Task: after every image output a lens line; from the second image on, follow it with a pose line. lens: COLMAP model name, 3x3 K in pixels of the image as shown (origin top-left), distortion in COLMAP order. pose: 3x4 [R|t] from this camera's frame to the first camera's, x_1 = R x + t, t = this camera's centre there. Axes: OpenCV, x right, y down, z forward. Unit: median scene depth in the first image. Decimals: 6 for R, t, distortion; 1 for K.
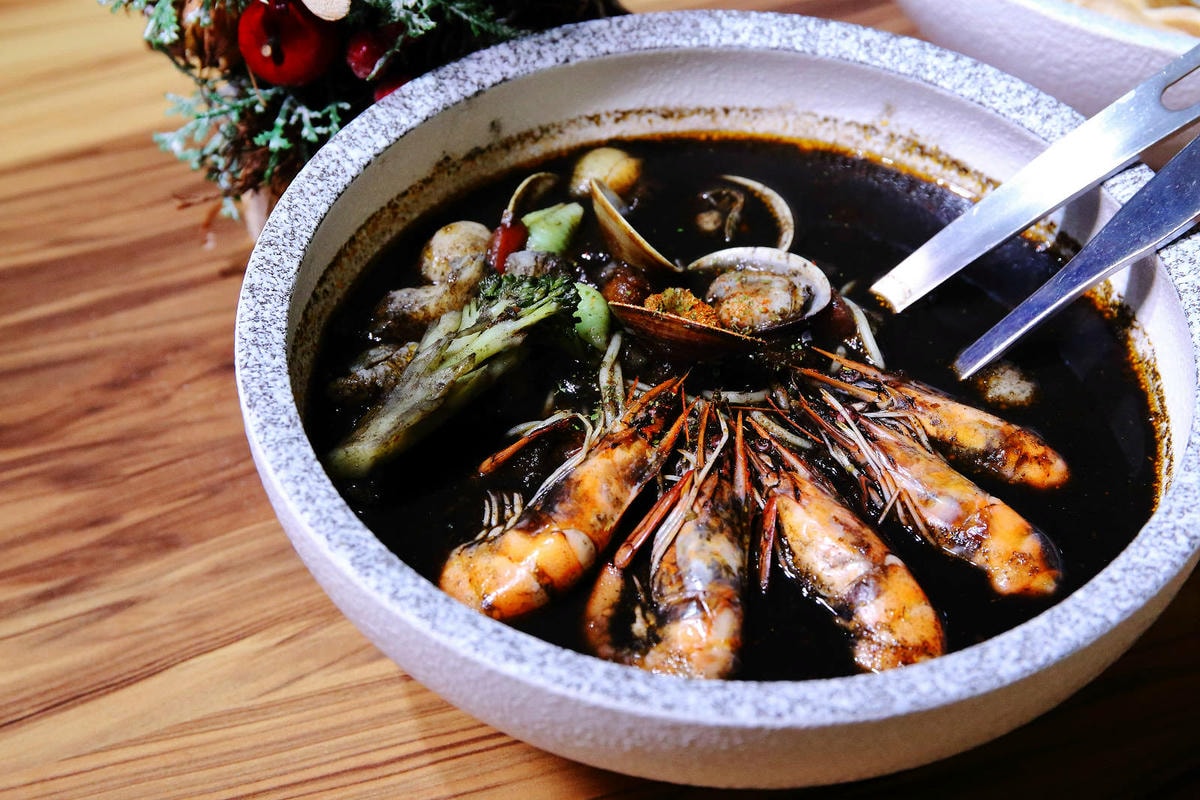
lens RADIAL K [[2062.3, 0, 600.0], [0, 2062.3, 400.0], [0, 0, 1]] dist [0.035346, 0.029830]
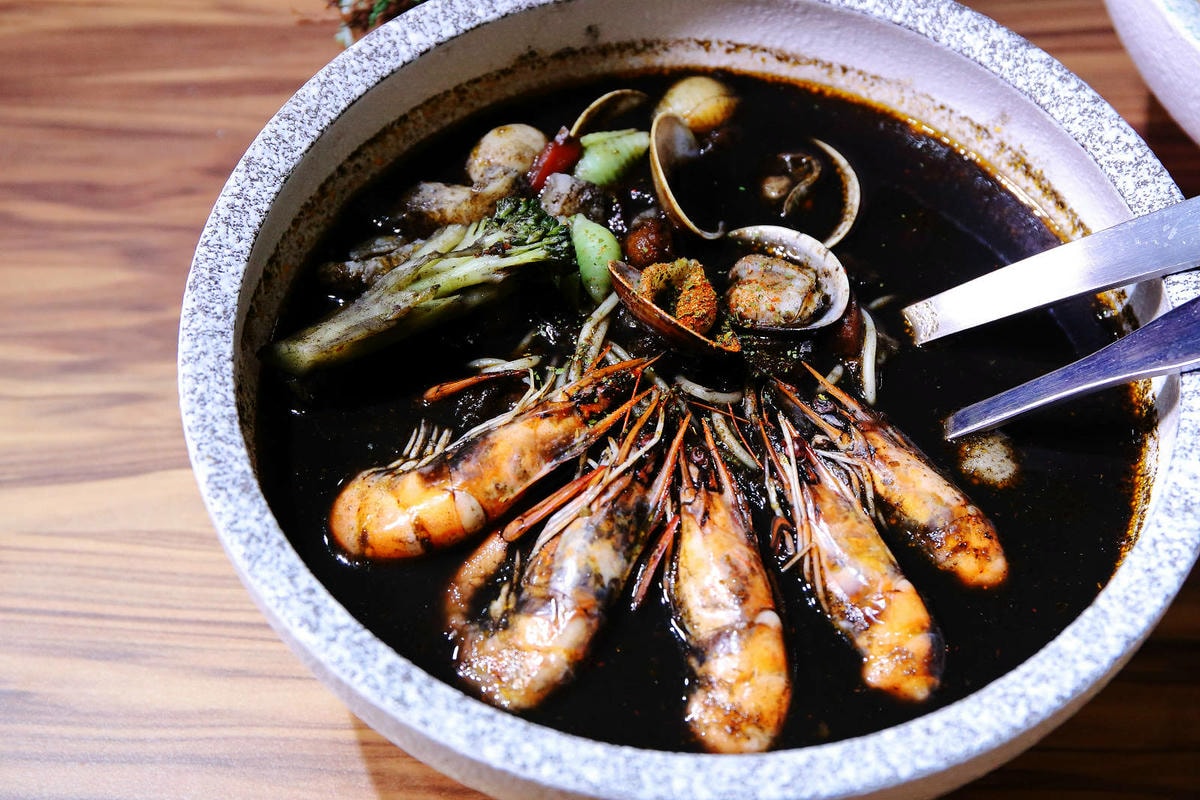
lens RADIAL K [[2062.3, 0, 600.0], [0, 2062.3, 400.0], [0, 0, 1]] dist [0.035346, 0.029830]
pose [[0.937289, 0.286884, -0.197957, 0.210470], [-0.250284, 0.949227, 0.190594, -0.168259], [0.242585, -0.129096, 0.961502, 0.059089]]
